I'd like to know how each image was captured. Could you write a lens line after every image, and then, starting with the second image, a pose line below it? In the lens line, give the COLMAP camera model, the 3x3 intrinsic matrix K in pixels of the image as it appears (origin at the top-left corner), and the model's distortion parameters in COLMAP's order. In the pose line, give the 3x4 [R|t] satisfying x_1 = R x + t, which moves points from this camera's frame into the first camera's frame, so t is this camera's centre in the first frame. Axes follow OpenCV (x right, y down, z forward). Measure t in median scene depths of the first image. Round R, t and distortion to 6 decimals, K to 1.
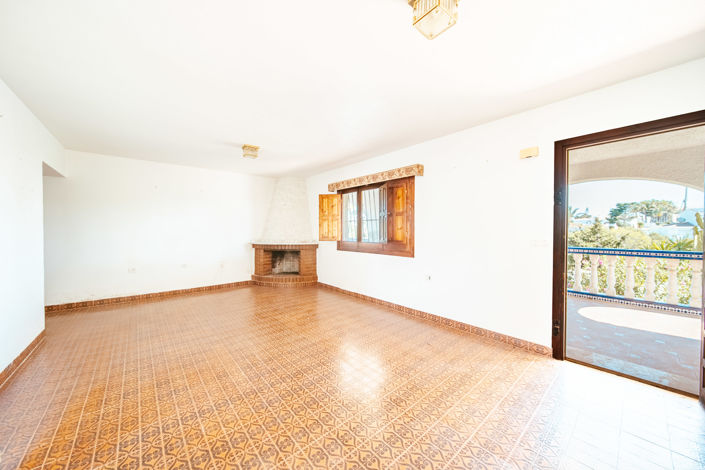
lens RADIAL K [[247.1, 0, 353.1], [0, 247.1, 240.3], [0, 0, 1]] dist [-0.001173, -0.000060]
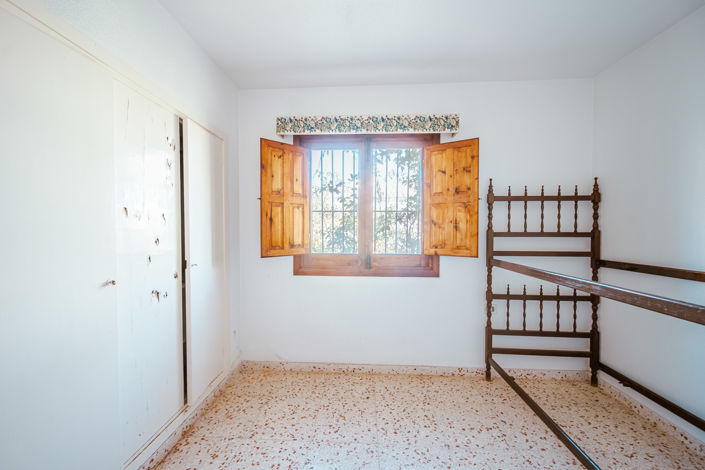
lens RADIAL K [[274.2, 0, 350.4], [0, 274.2, 234.2], [0, 0, 1]] dist [0.000716, -0.000004]
pose [[0.693460, -0.013676, 0.720366, -0.348650], [0.019546, 0.999809, 0.000164, -0.030435], [-0.720230, 0.013967, 0.693595, 0.602192]]
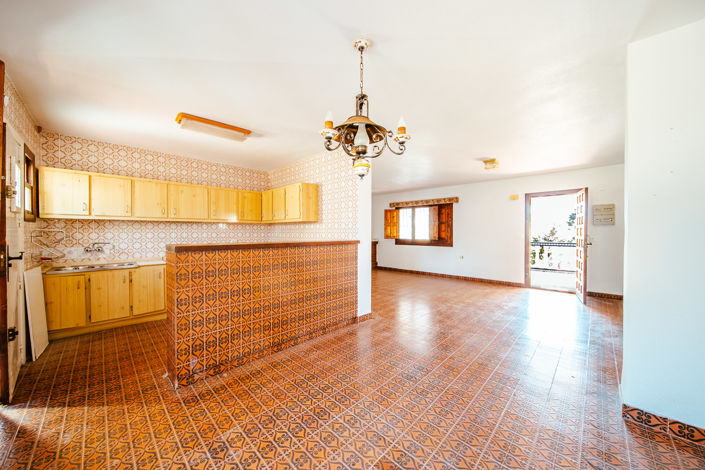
lens RADIAL K [[247.7, 0, 350.4], [0, 247.7, 236.2], [0, 0, 1]] dist [0.000946, -0.000003]
pose [[0.996889, -0.000931, 0.078817, -0.482745], [0.002809, 0.999715, -0.023716, 0.023670], [-0.078772, 0.023864, 0.996607, -0.569980]]
